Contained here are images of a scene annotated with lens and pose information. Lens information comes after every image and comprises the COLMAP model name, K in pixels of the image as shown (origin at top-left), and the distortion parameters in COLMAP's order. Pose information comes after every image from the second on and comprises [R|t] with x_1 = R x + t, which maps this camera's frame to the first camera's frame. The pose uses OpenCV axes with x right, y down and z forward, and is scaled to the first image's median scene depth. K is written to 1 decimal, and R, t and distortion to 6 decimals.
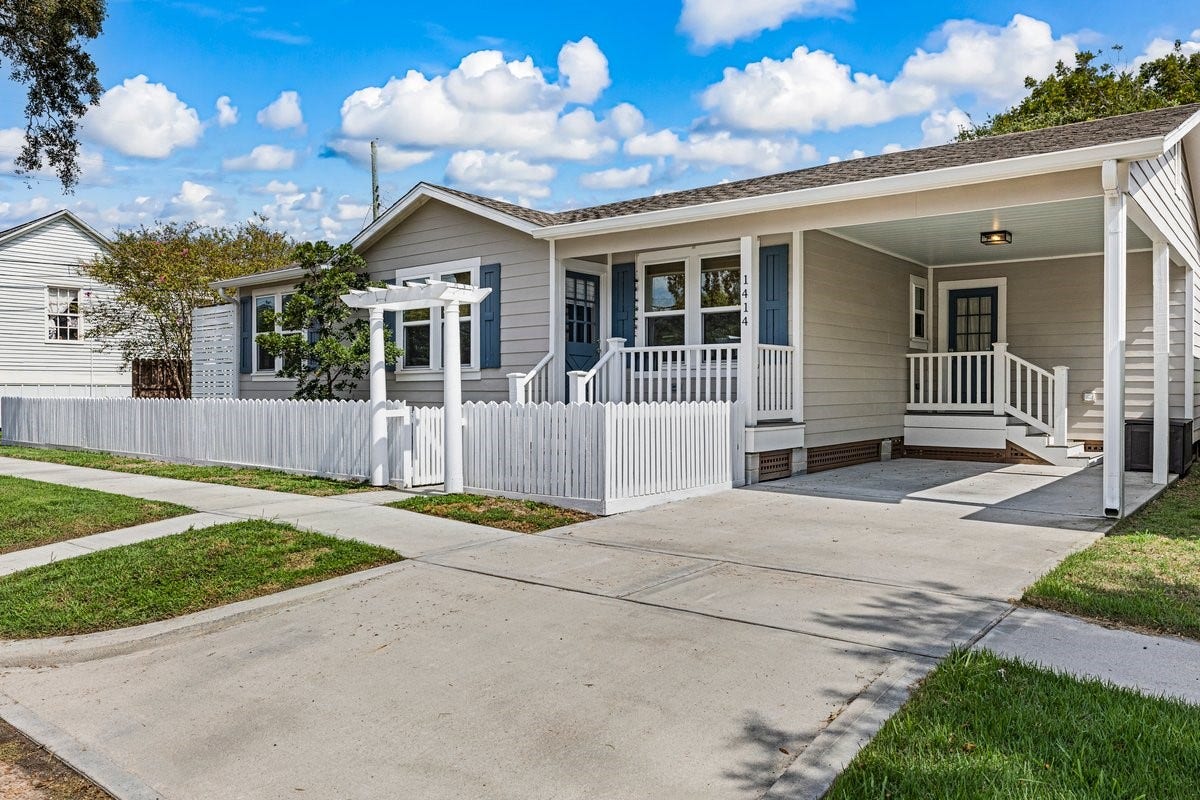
lens RADIAL K [[852.3, 0, 589.1], [0, 852.3, 398.1], [0, 0, 1]] dist [0.013114, 0.000502]
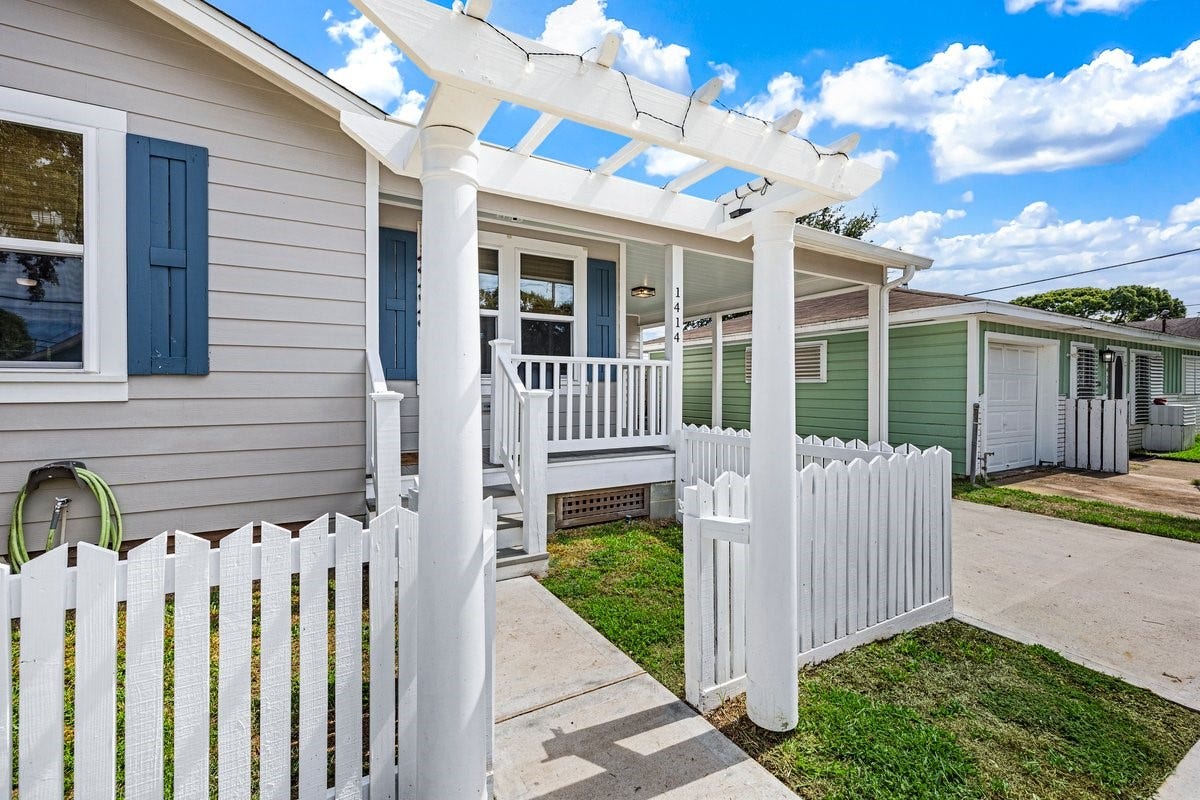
lens RADIAL K [[503.4, 0, 590.9], [0, 503.4, 391.6], [0, 0, 1]] dist [-0.003553, 0.000473]
pose [[0.364674, -0.006847, 0.931110, -0.282835], [-0.002282, 0.999963, 0.008247, -0.028883], [-0.931132, -0.005133, 0.364646, 0.702362]]
